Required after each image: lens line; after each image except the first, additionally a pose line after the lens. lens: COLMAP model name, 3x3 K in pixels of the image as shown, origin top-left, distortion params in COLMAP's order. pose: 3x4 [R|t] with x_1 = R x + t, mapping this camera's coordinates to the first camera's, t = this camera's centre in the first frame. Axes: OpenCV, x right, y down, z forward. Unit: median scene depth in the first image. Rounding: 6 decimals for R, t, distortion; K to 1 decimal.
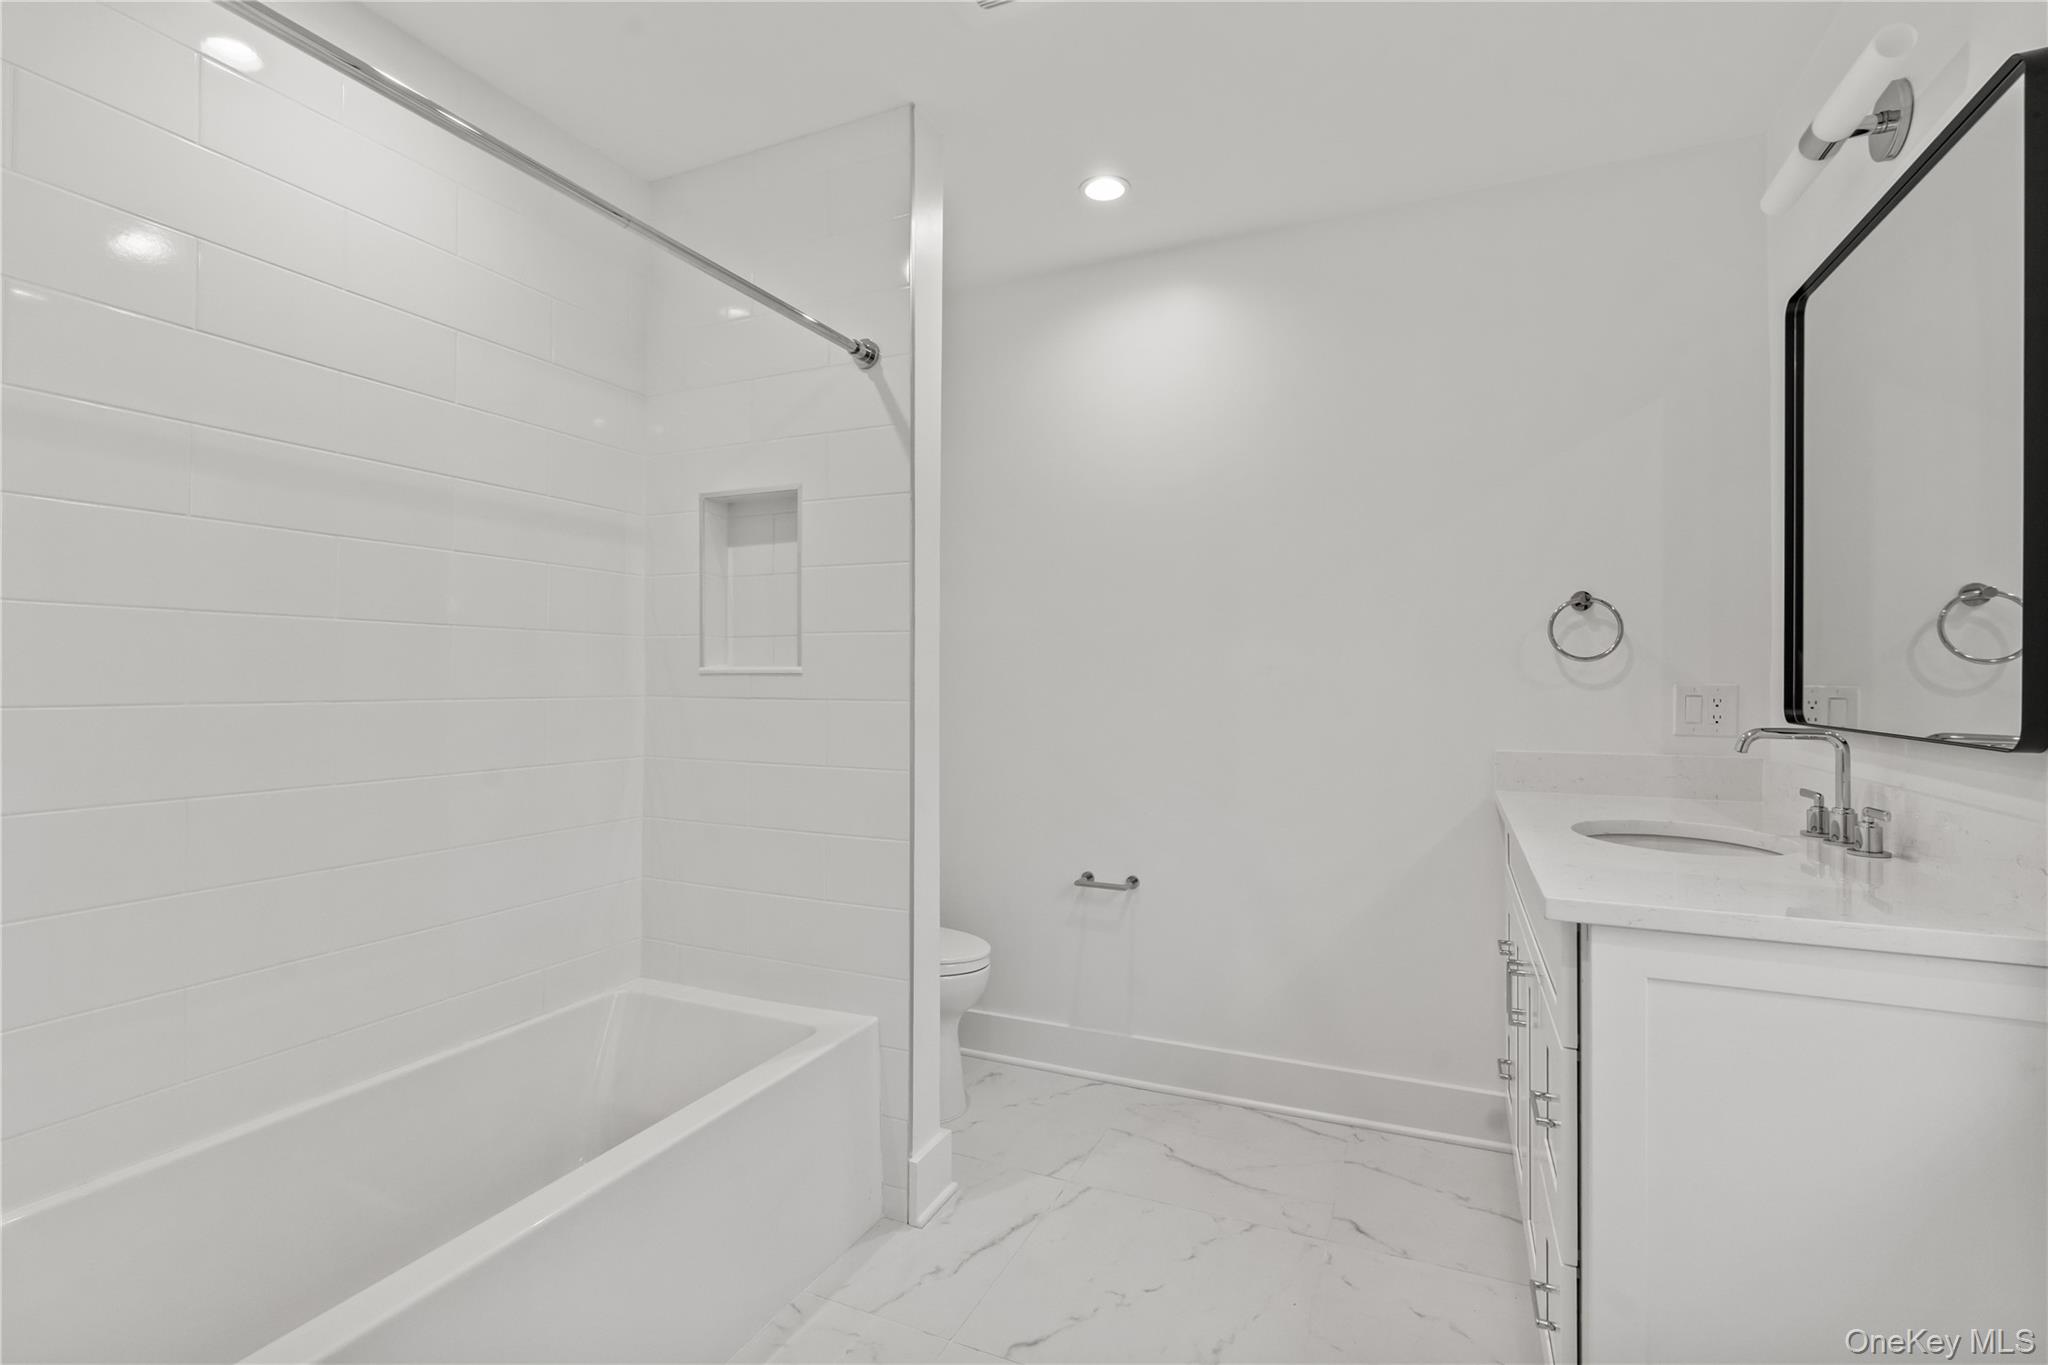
lens RADIAL K [[933.8, 0, 1017.8], [0, 933.8, 671.5], [0, 0, 1]] dist [-0.008939, 0.000867]
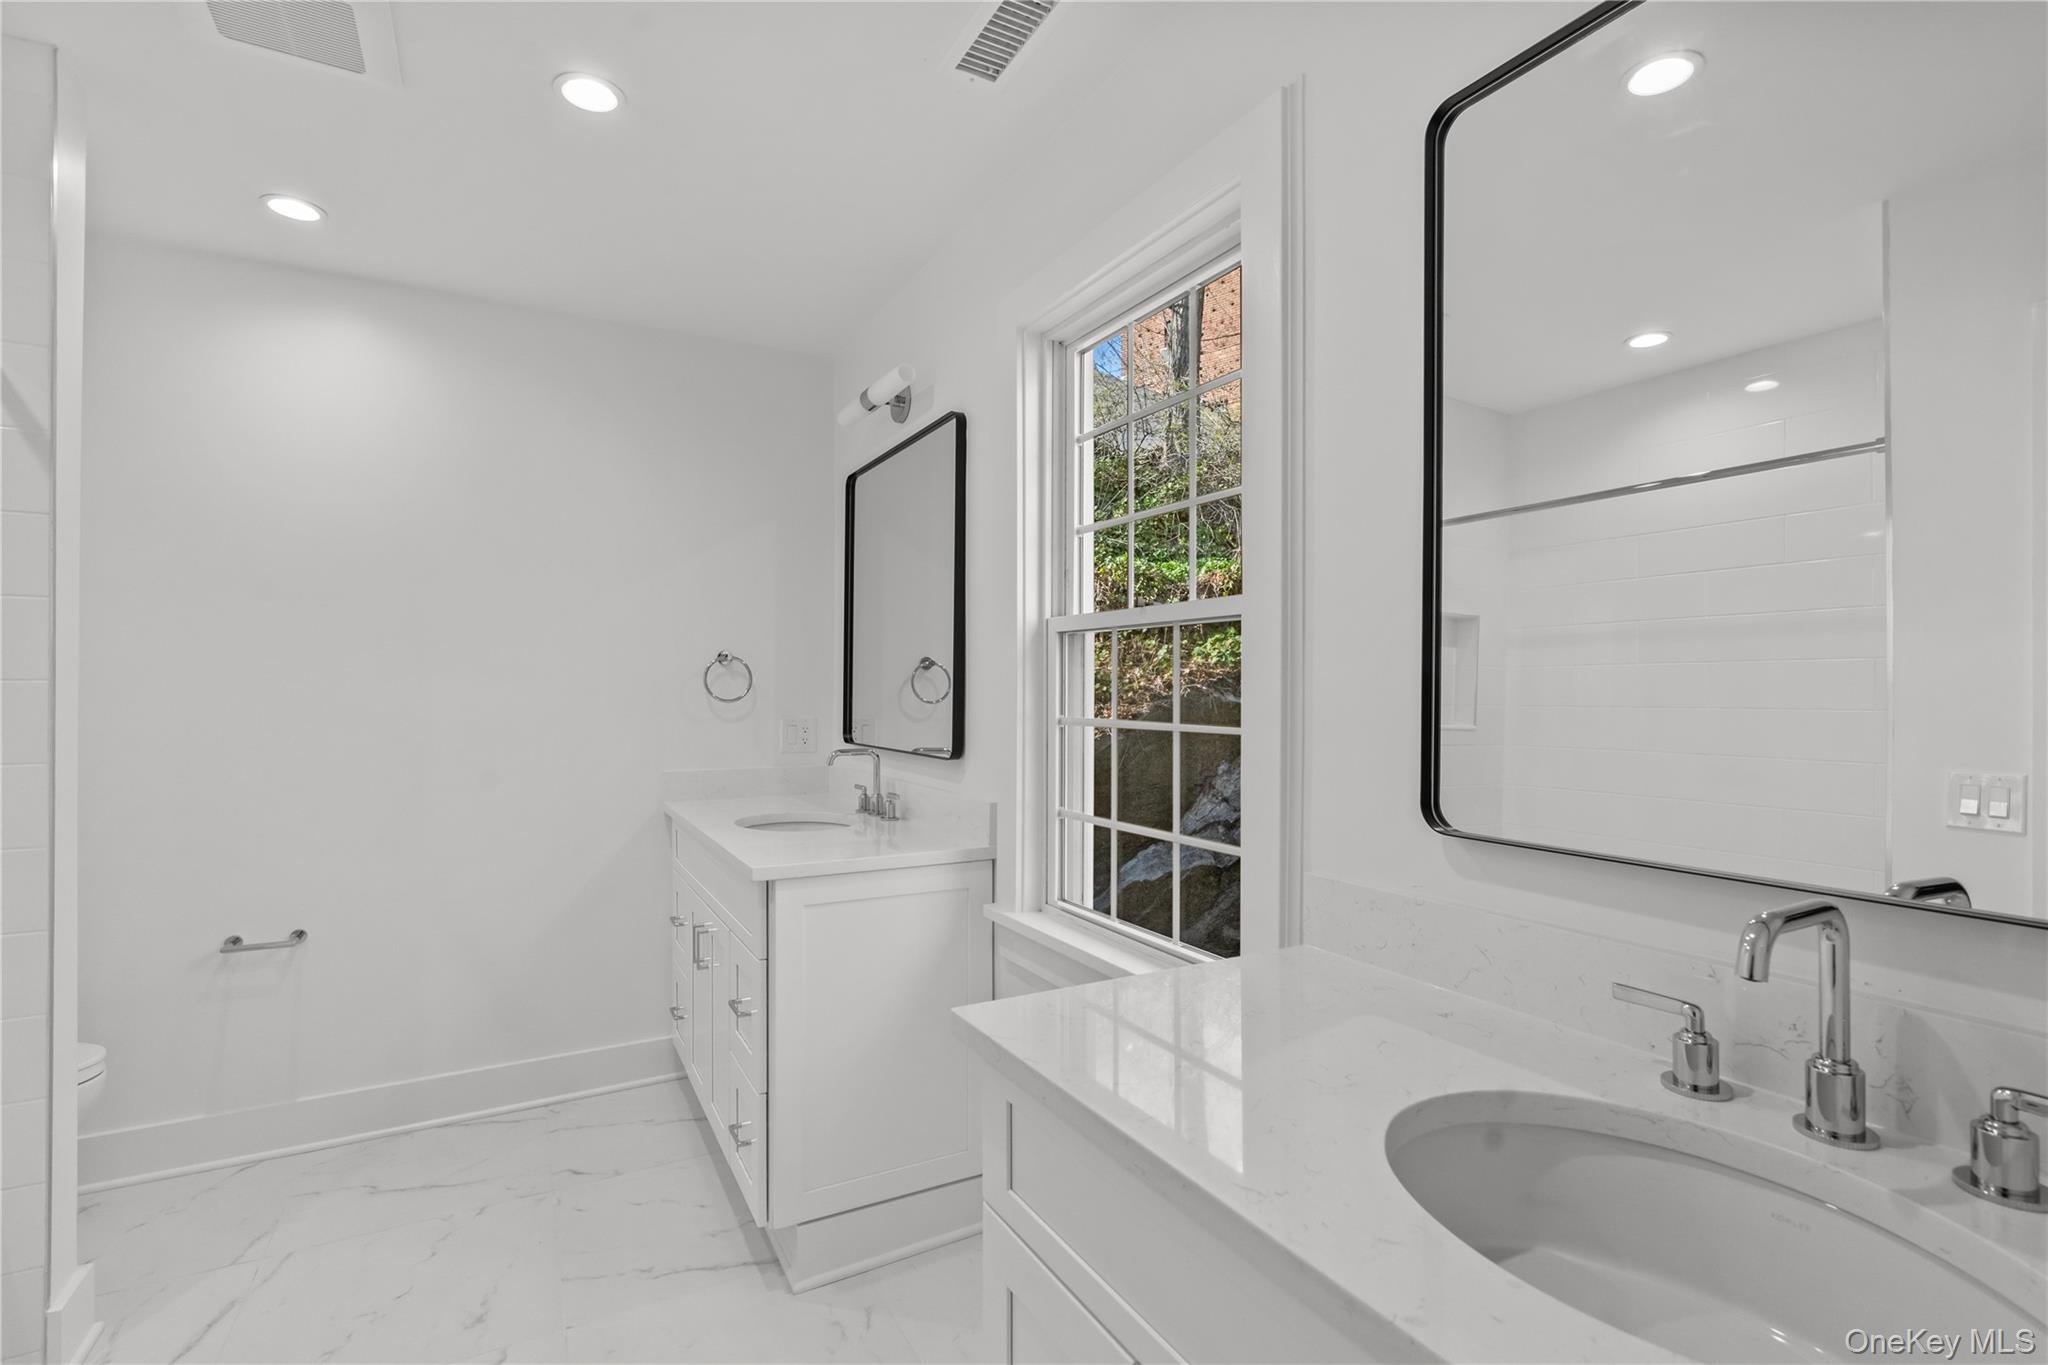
lens RADIAL K [[933.8, 0, 1017.8], [0, 933.8, 671.5], [0, 0, 1]] dist [-0.008939, 0.000867]
pose [[0.606691, 0.013858, 0.794817, -0.258266], [-0.005905, 0.999899, -0.012926, -0.046344], [-0.794916, 0.003149, 0.606712, -0.203312]]
